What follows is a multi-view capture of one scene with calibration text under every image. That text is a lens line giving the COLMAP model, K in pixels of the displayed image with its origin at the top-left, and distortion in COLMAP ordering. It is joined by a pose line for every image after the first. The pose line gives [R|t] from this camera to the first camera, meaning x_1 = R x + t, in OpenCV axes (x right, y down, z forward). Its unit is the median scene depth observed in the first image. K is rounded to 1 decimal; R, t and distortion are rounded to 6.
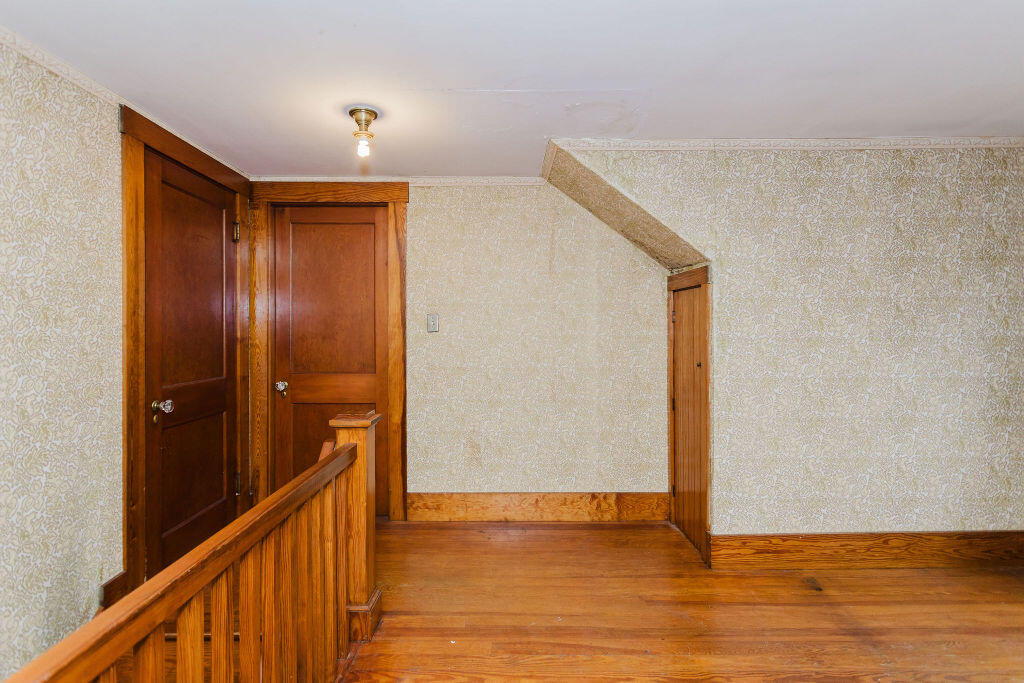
lens RADIAL K [[504.0, 0, 493.3], [0, 504.0, 322.9], [0, 0, 1]] dist [0.002013, 0.001177]
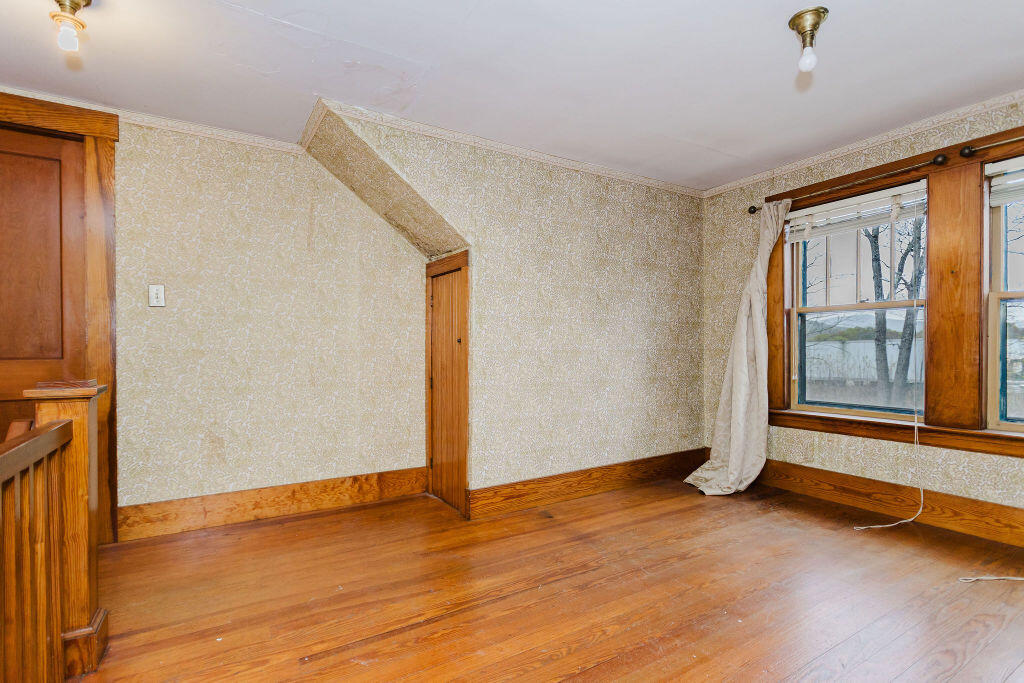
lens RADIAL K [[504.0, 0, 502.8], [0, 504.0, 344.1], [0, 0, 1]] dist [0.002013, 0.001177]
pose [[0.854520, 0.004672, 0.519397, -0.083249], [-0.011373, 0.999888, 0.009717, 0.081953], [-0.519294, -0.014211, 0.854478, 0.013752]]
